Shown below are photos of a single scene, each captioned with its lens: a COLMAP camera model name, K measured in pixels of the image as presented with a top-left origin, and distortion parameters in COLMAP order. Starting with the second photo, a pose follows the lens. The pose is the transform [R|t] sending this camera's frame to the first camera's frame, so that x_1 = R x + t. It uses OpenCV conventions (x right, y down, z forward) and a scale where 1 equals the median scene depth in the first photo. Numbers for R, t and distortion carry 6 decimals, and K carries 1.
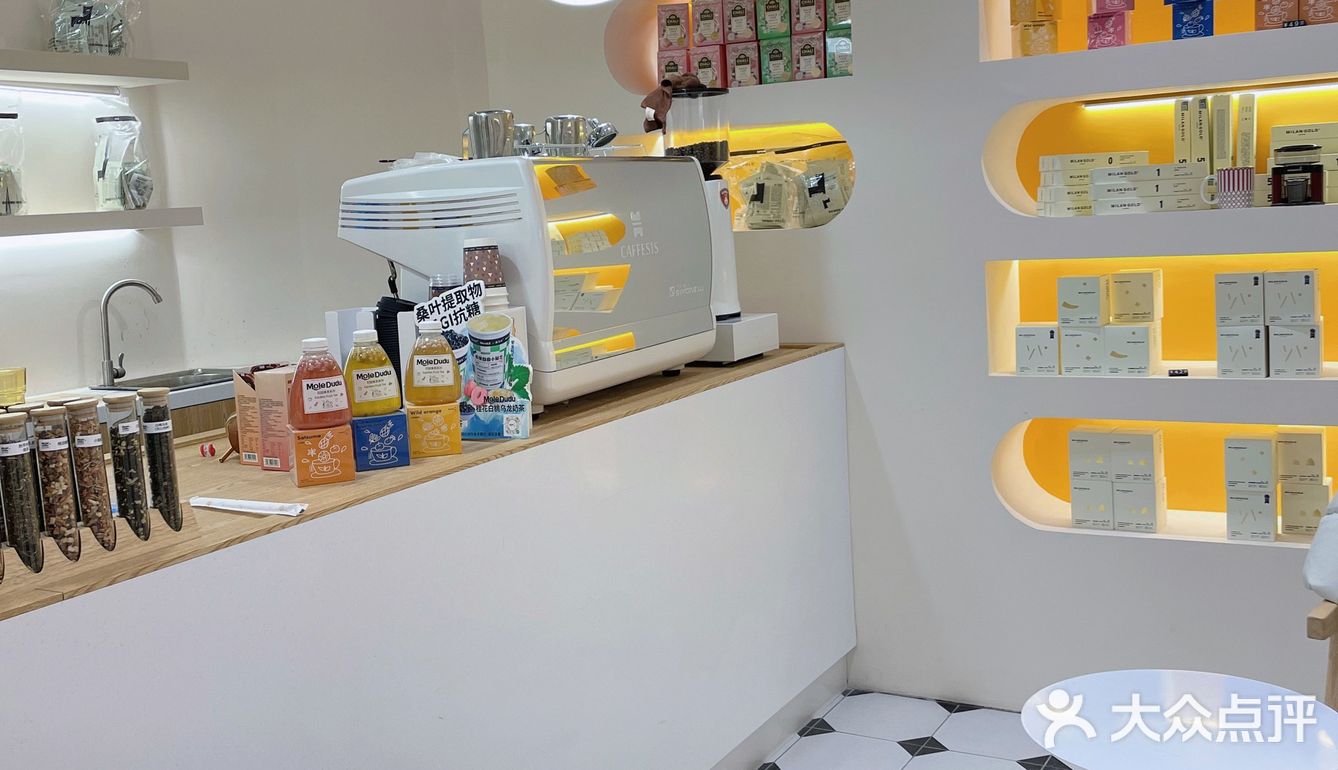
lens RADIAL K [[1351.6, 0, 669.0], [0, 1351.6, 385.0], [0, 0, 1]] dist [0.089638, -0.004409]
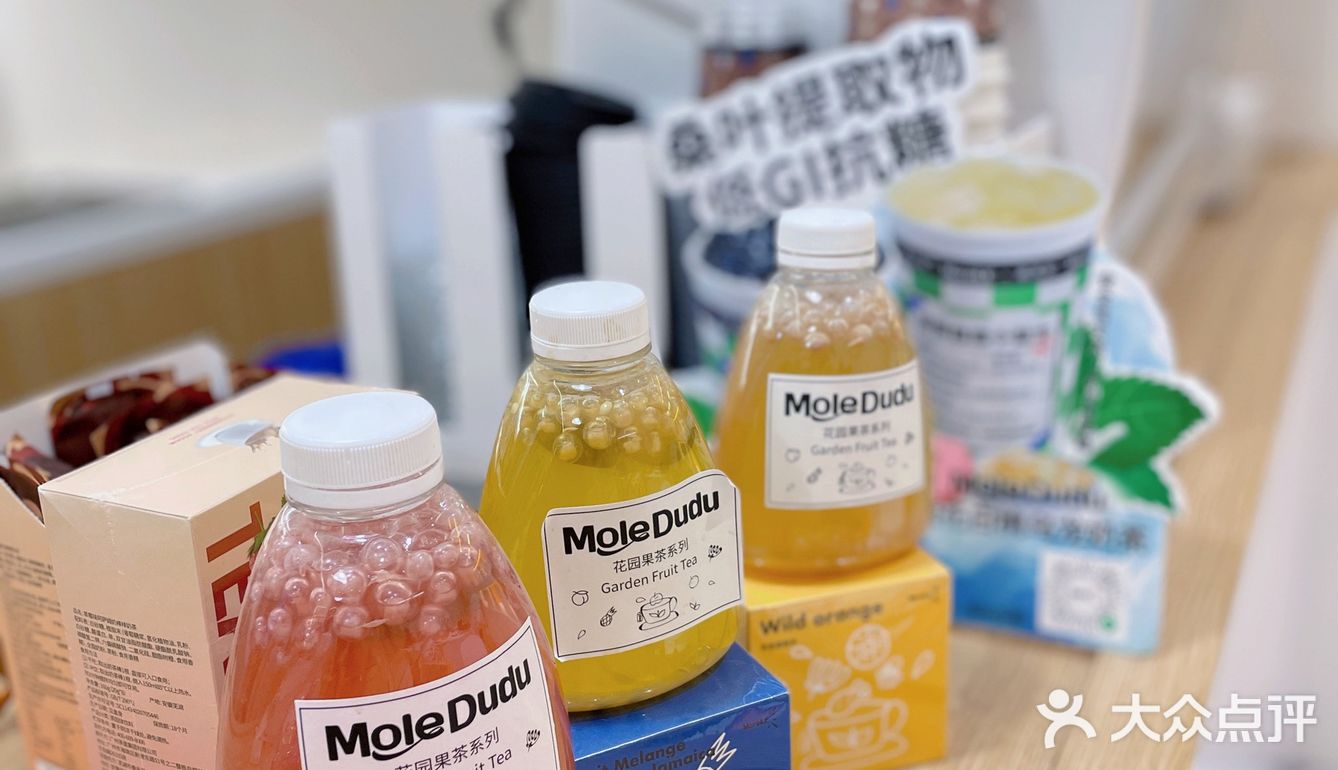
lens RADIAL K [[1351.6, 0, 669.0], [0, 1351.6, 385.0], [0, 0, 1]] dist [0.089638, -0.004409]
pose [[0.999350, -0.000172, 0.036054, -0.203851], [-0.006827, 0.980991, 0.193931, -0.060469], [-0.035402, -0.194051, 0.980352, 0.747181]]
